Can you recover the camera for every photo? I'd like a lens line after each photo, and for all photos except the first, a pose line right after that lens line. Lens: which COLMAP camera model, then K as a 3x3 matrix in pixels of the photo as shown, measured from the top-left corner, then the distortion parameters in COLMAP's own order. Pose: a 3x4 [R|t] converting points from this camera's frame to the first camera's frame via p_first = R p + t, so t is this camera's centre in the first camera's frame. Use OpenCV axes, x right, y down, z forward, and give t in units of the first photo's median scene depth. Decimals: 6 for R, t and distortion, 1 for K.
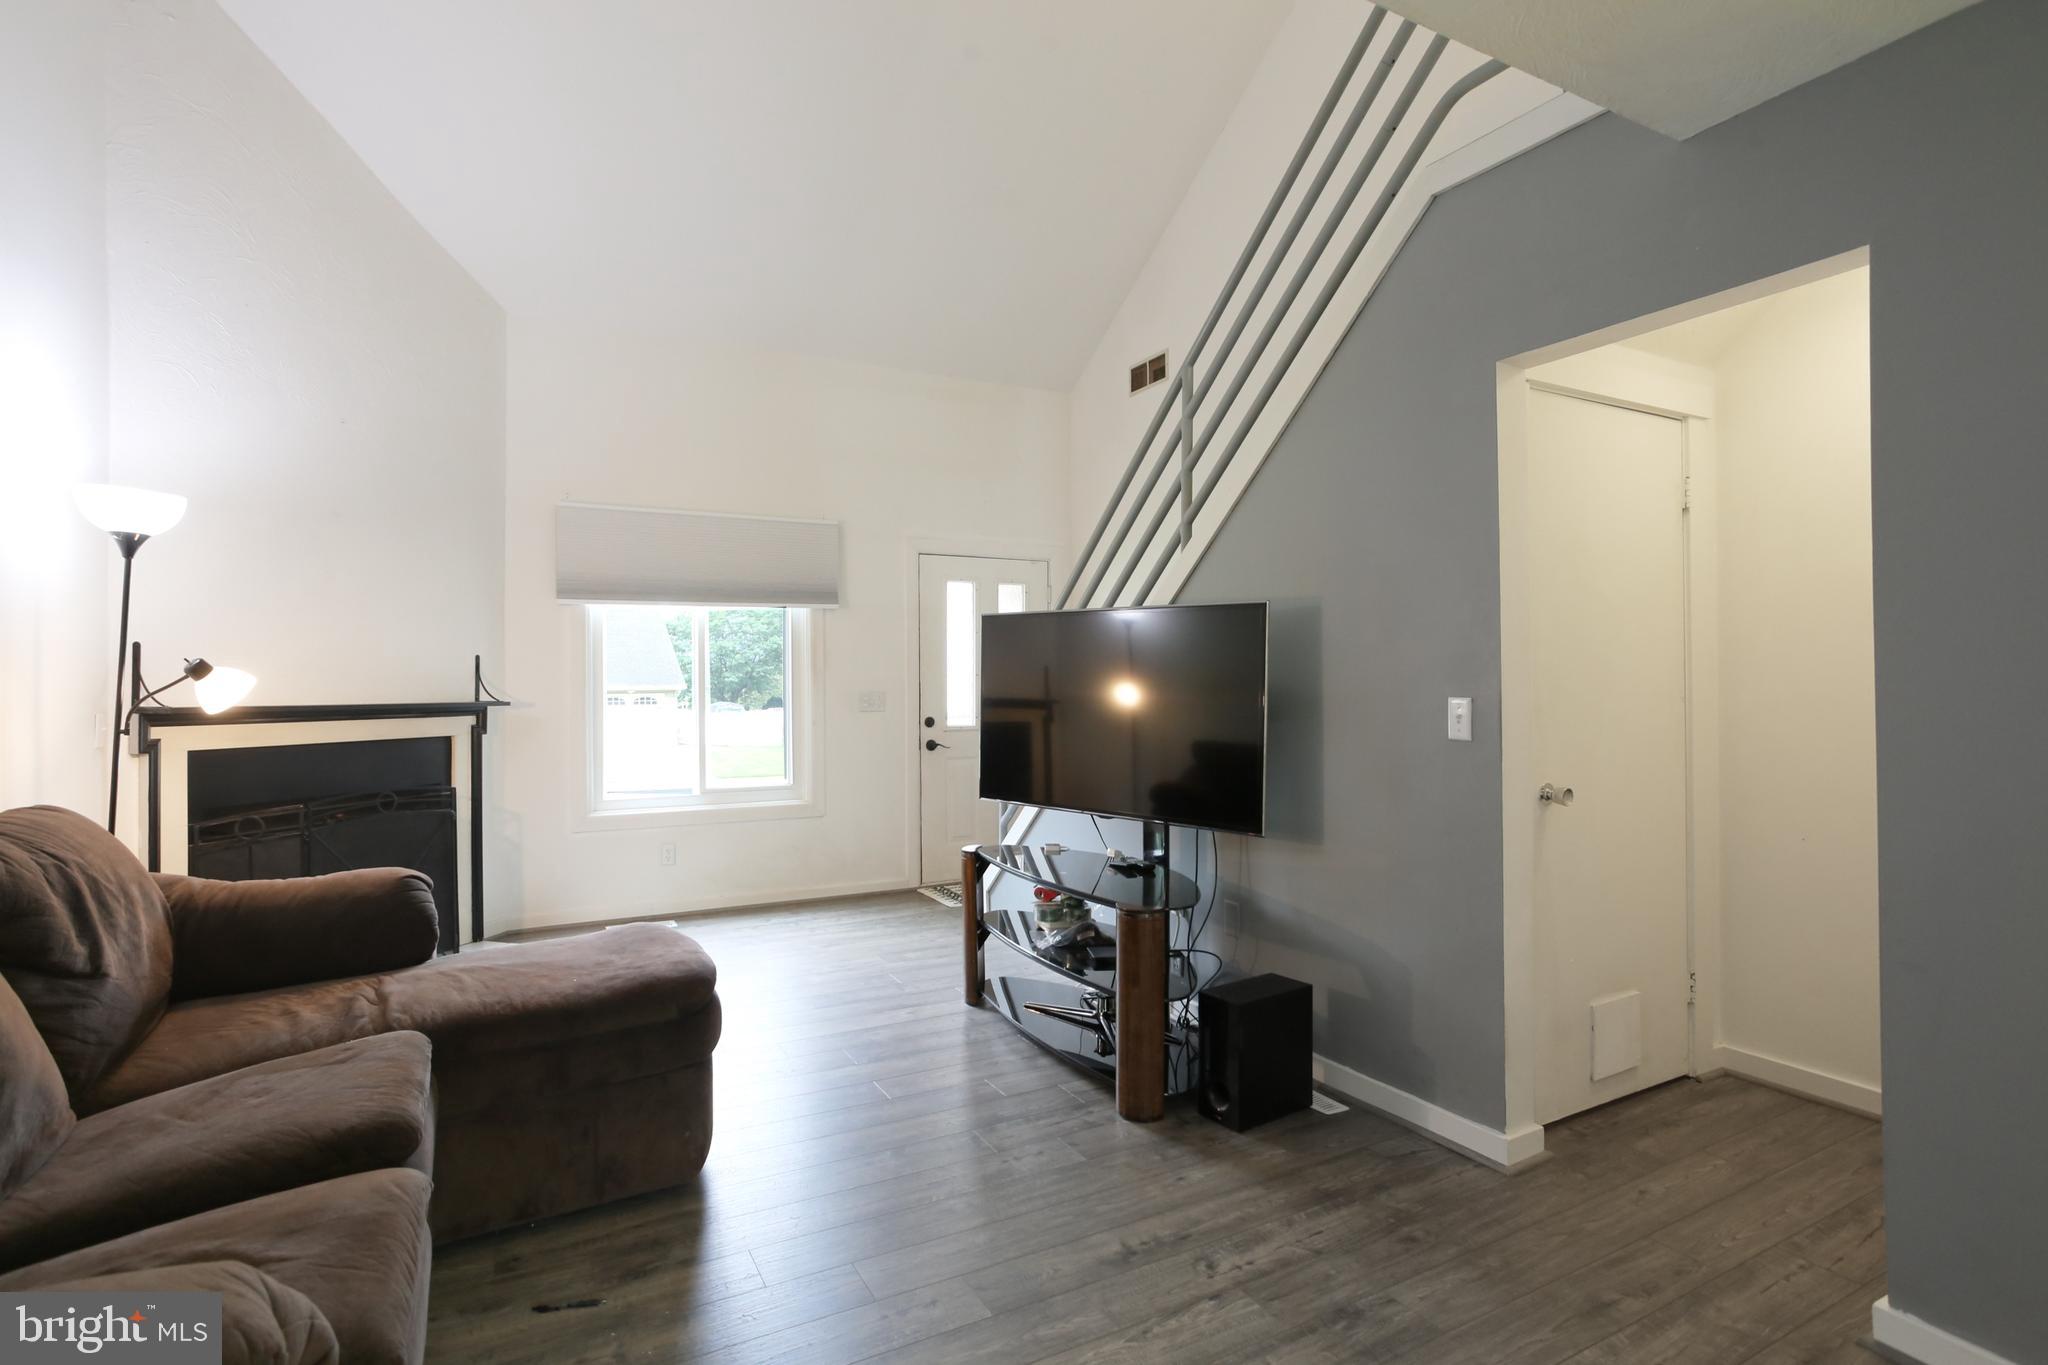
lens RADIAL K [[1012.5, 0, 1020.2], [0, 1012.5, 679.0], [0, 0, 1]] dist [-0.050526, 0.035348]
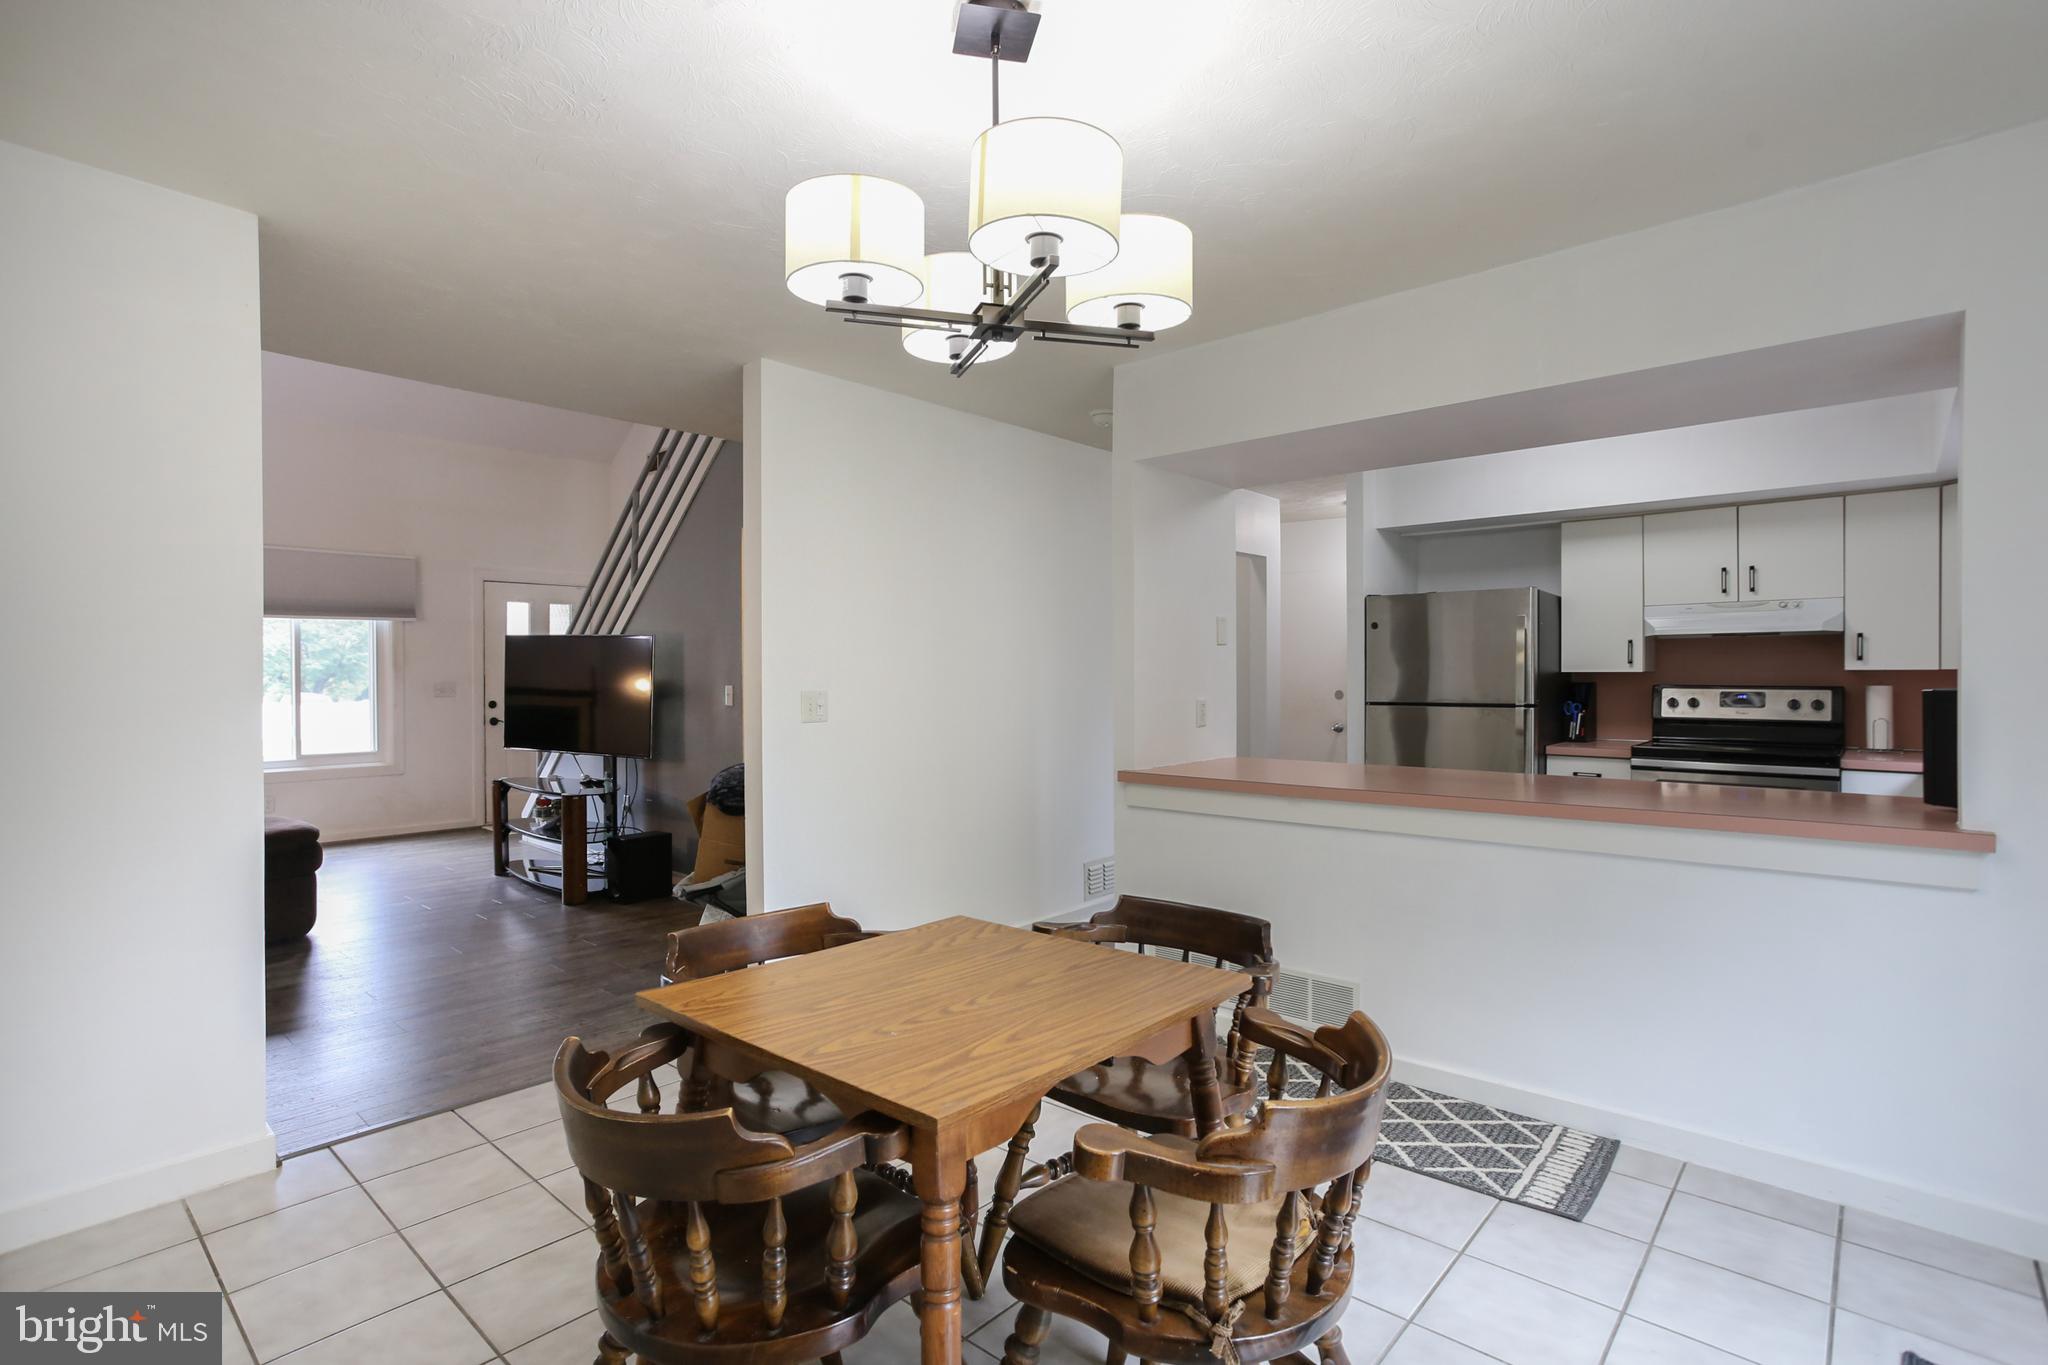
lens RADIAL K [[969.5, 0, 997.6], [0, 969.5, 676.4], [0, 0, 1]] dist [-0.012874, 0.000351]
pose [[0.943513, 0.005092, 0.331295, 0.154335], [-0.007072, 0.999964, 0.004771, -0.008319], [-0.331259, -0.006844, 0.943515, -0.583484]]
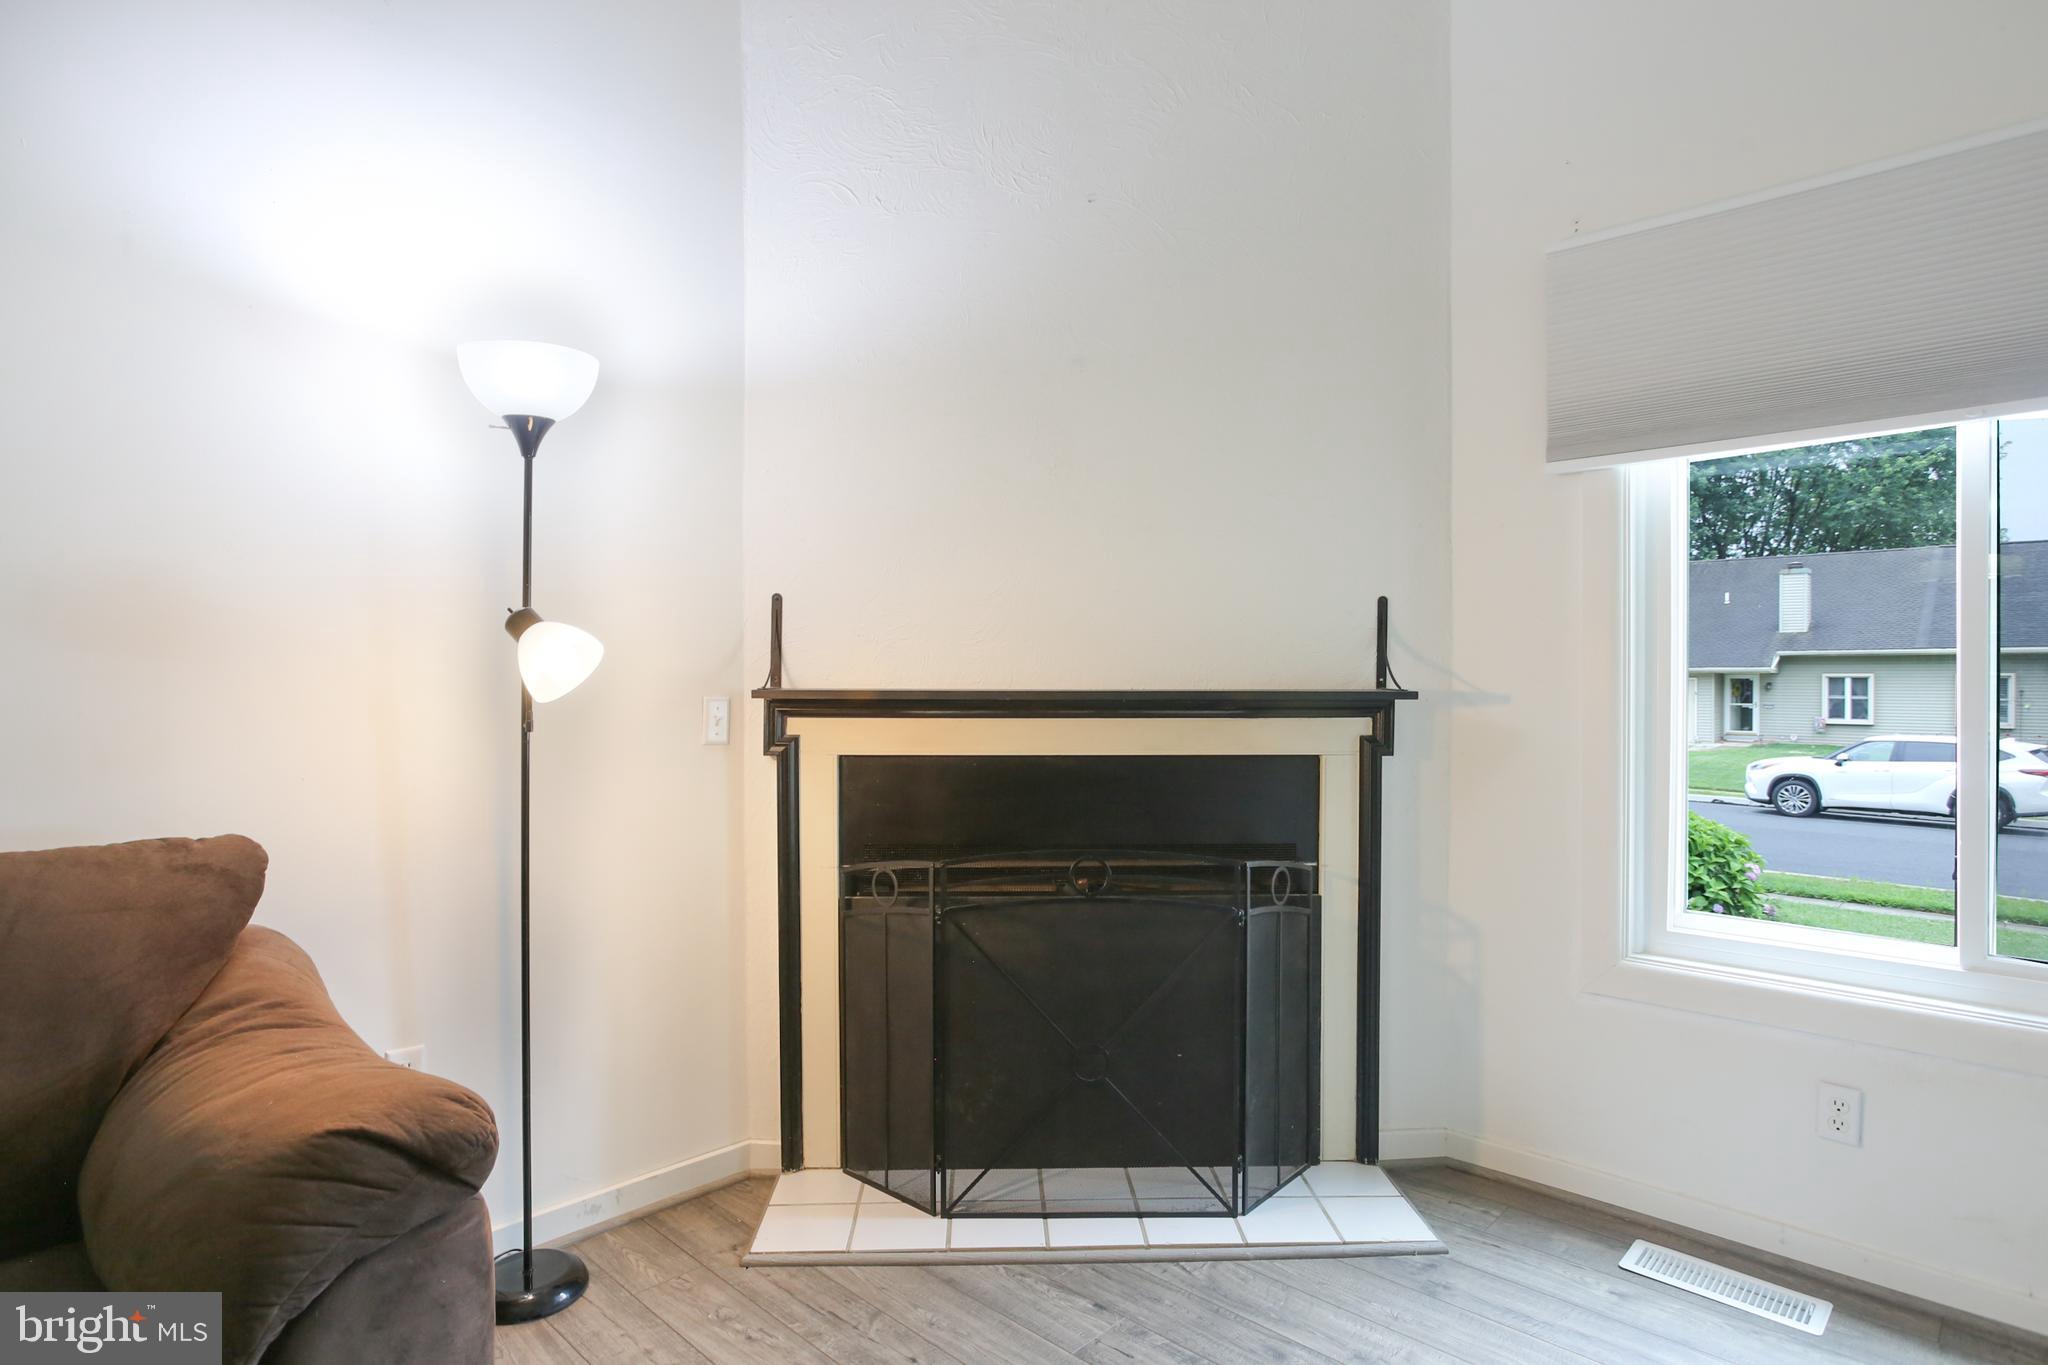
lens RADIAL K [[1112.0, 0, 985.9], [0, 1112.0, 684.0], [0, 0, 1]] dist [-0.021936, -0.000416]
pose [[0.299940, 0.018549, -0.953778, -0.071075], [0.004634, 0.999771, 0.020900, 0.007227], [0.953947, -0.010689, 0.299785, 0.644481]]
